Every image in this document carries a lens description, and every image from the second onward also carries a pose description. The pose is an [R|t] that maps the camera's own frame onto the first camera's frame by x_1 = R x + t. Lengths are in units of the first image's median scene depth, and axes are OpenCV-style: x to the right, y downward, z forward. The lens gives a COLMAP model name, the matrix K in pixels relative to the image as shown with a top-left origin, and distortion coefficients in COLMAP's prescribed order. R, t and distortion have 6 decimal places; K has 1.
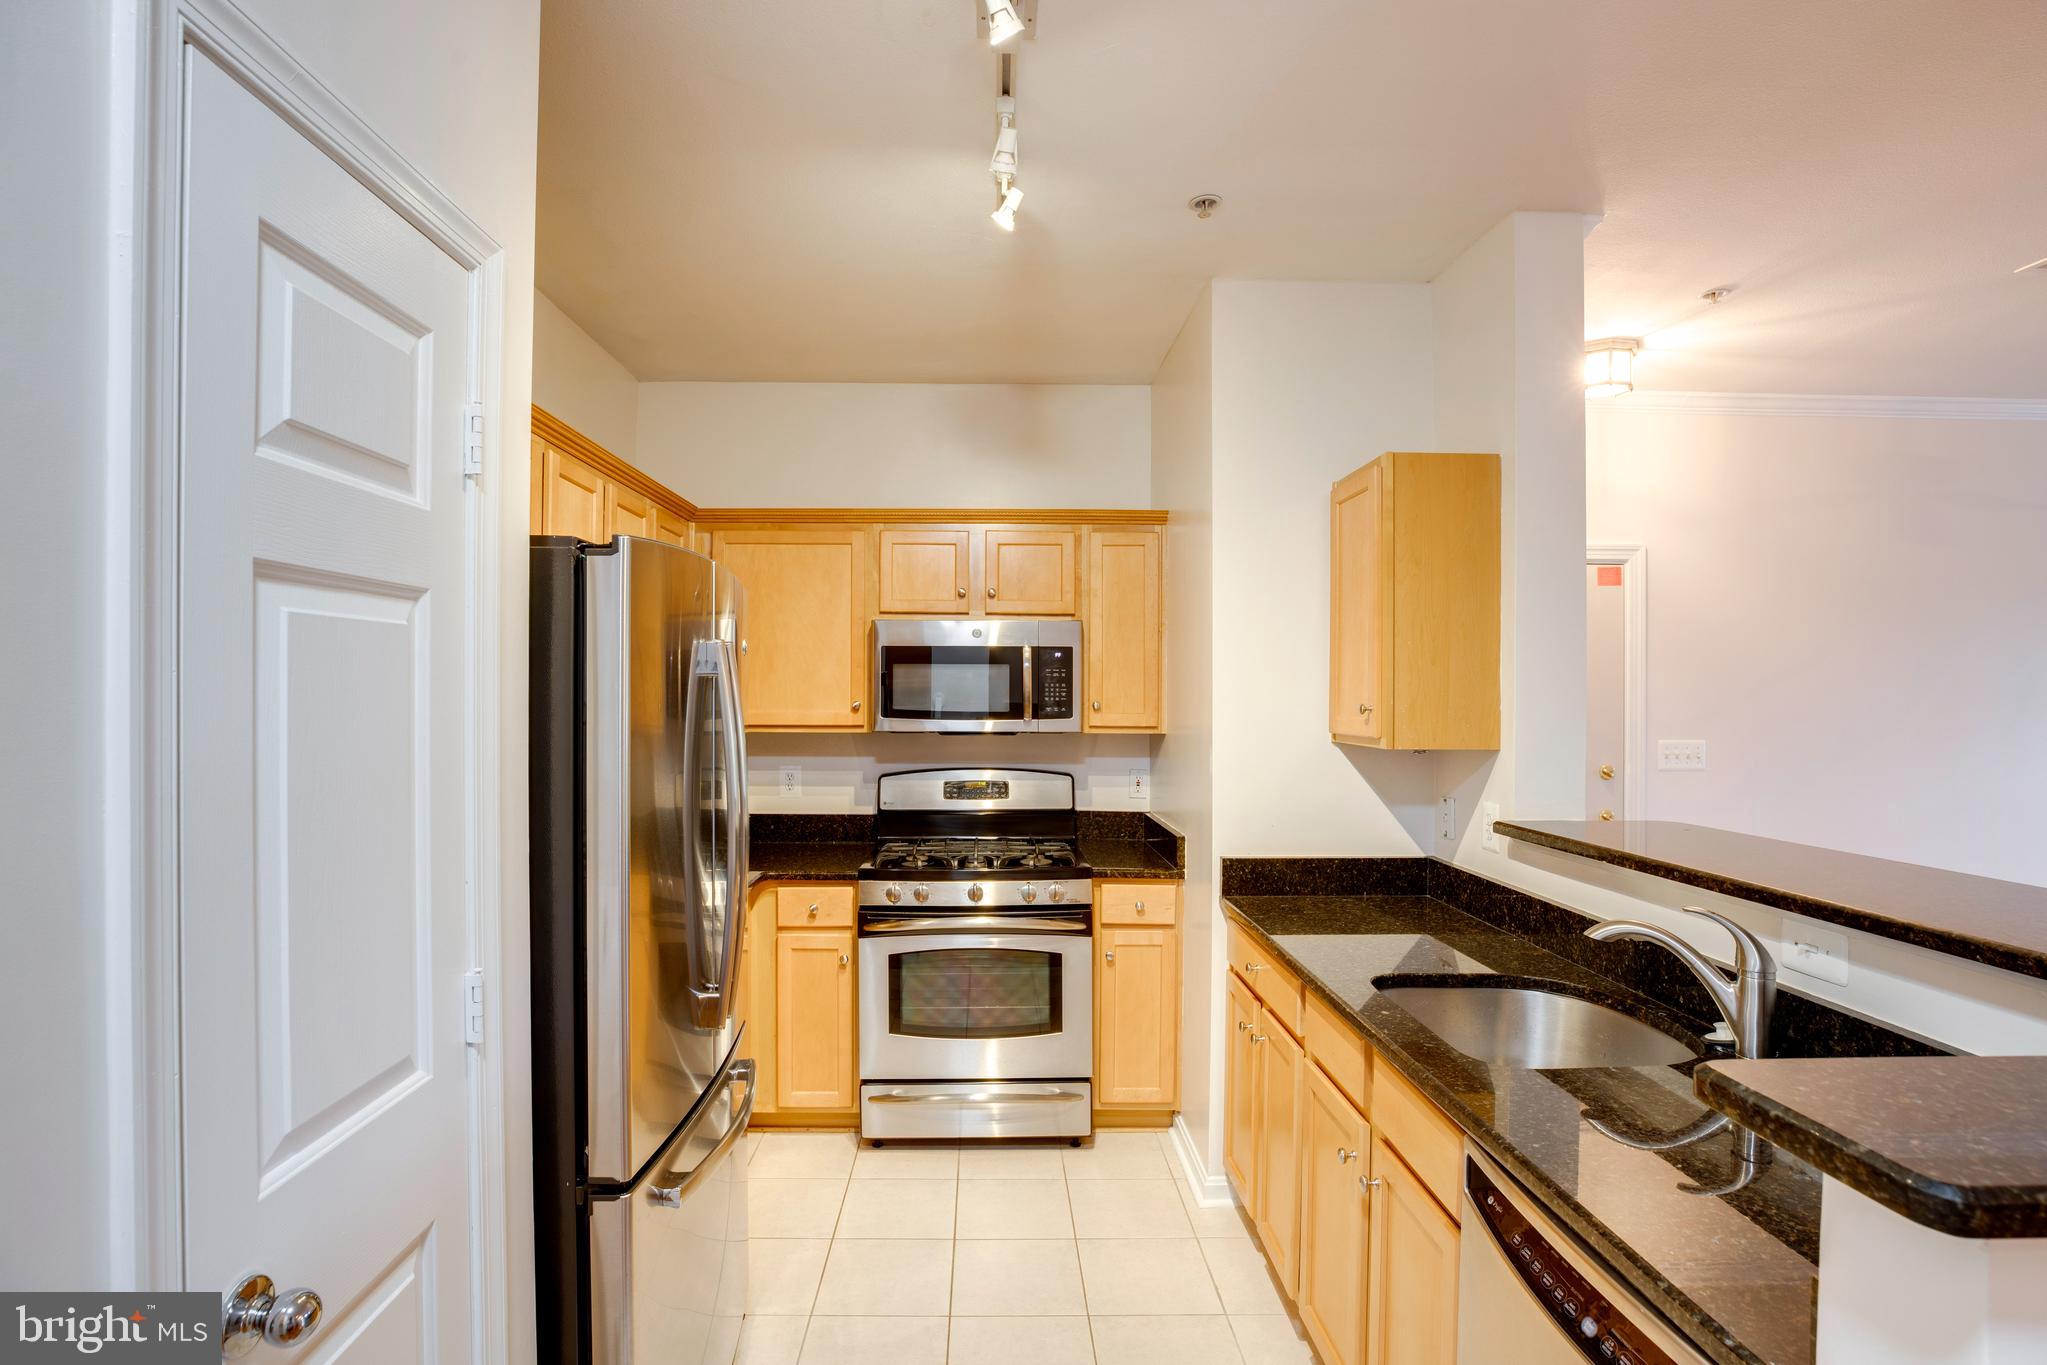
lens RADIAL K [[967.4, 0, 996.8], [0, 967.4, 690.9], [0, 0, 1]] dist [-0.036225, 0.000187]
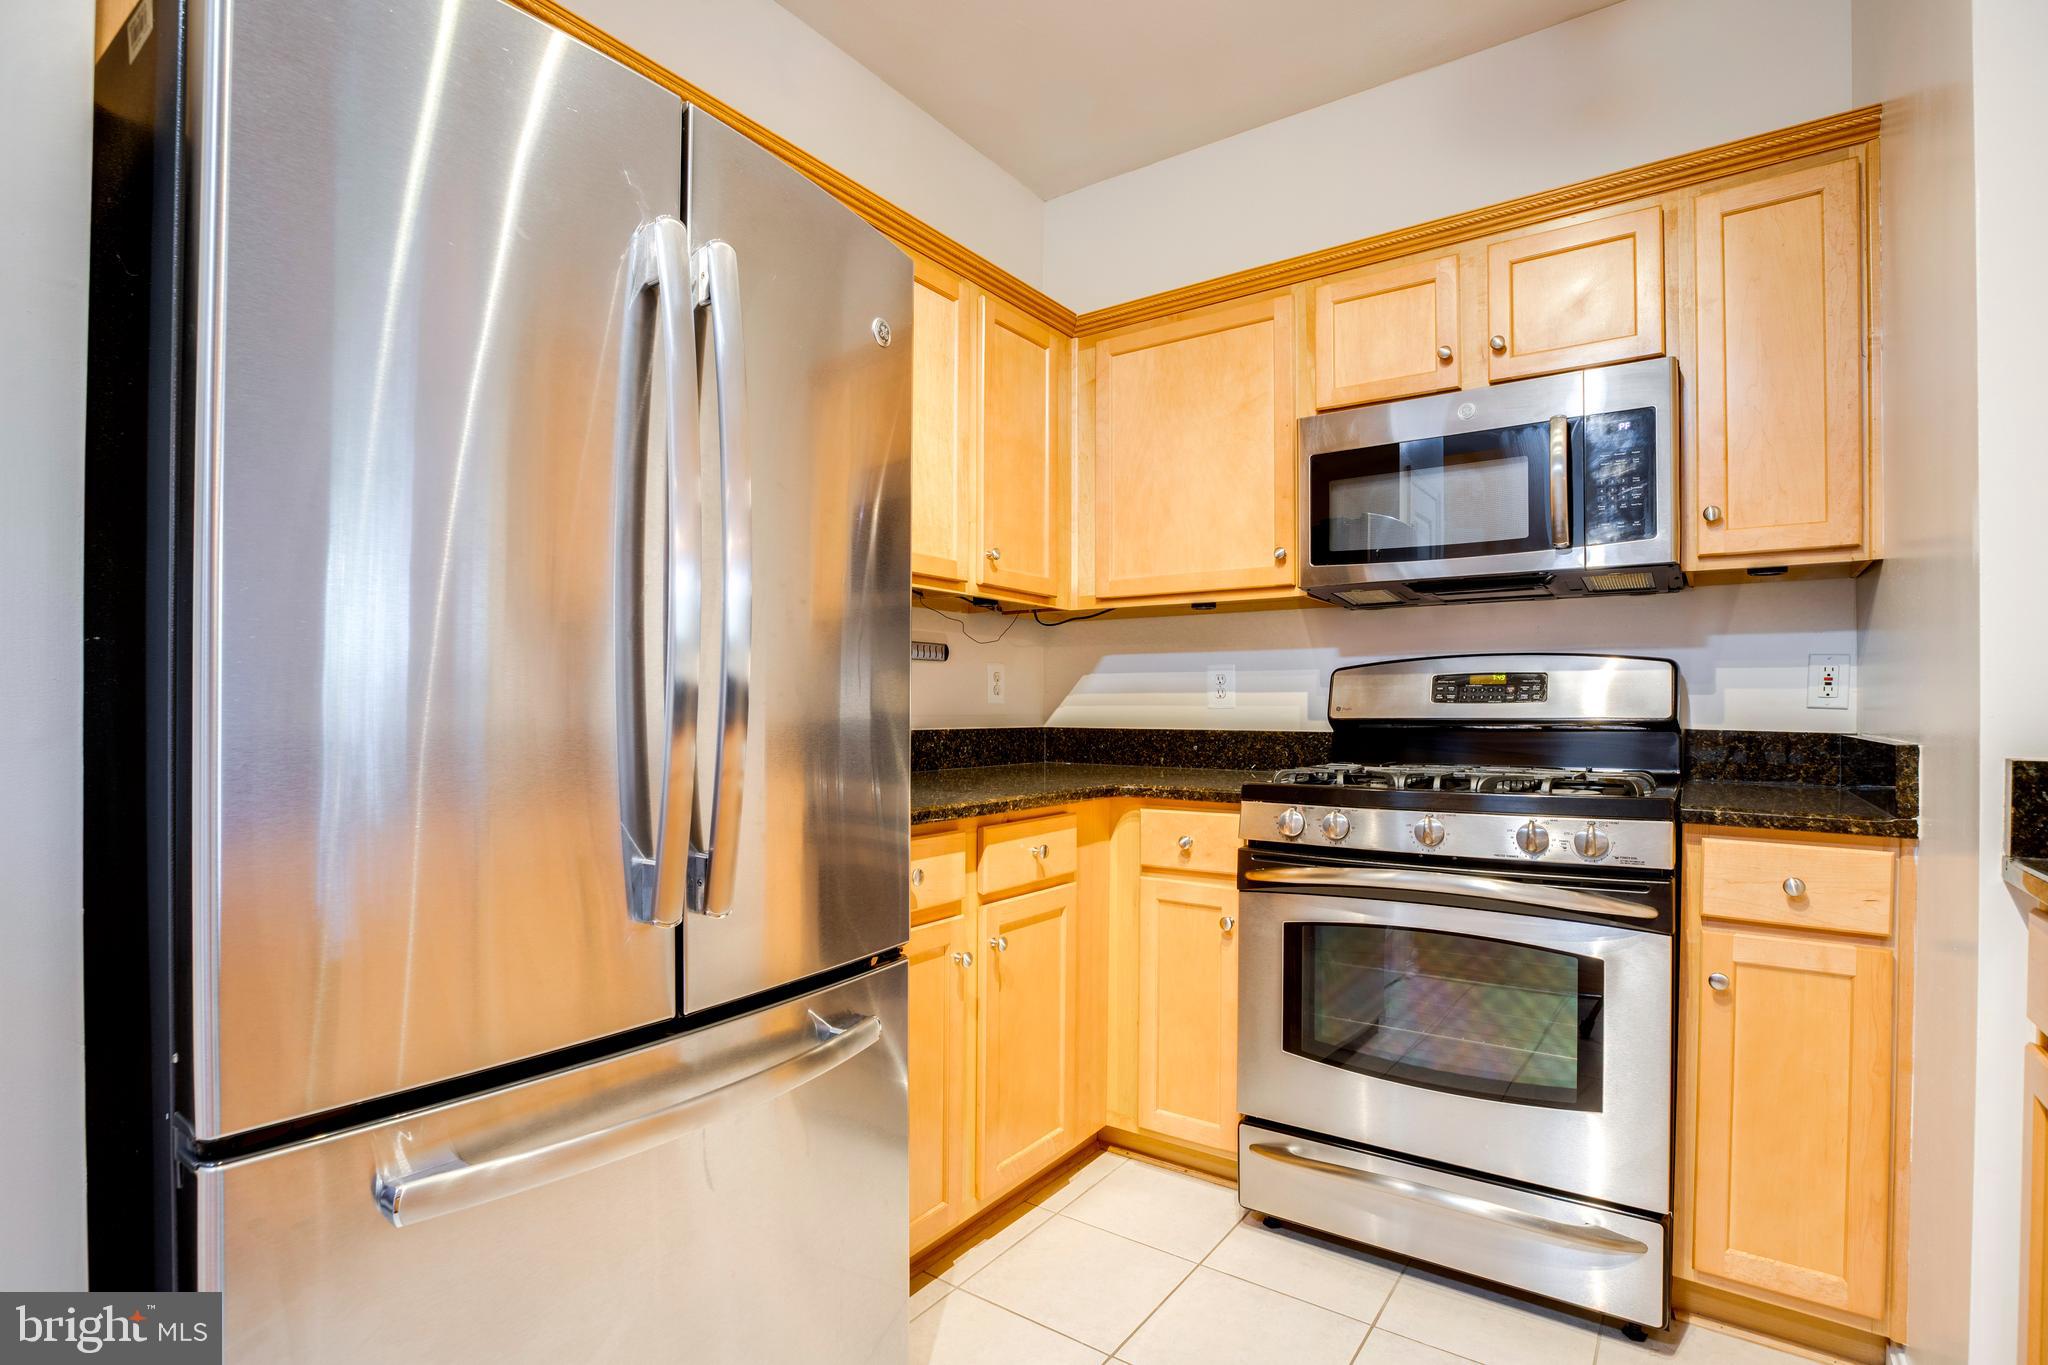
lens RADIAL K [[964.3, 0, 1036.9], [0, 964.3, 711.0], [0, 0, 1]] dist [-0.032106, 0.000669]
pose [[0.811079, -0.000257, -0.584936, 0.116812], [0.001315, 0.999998, 0.001384, 0.133982], [0.584934, -0.001892, 0.811078, 0.398980]]
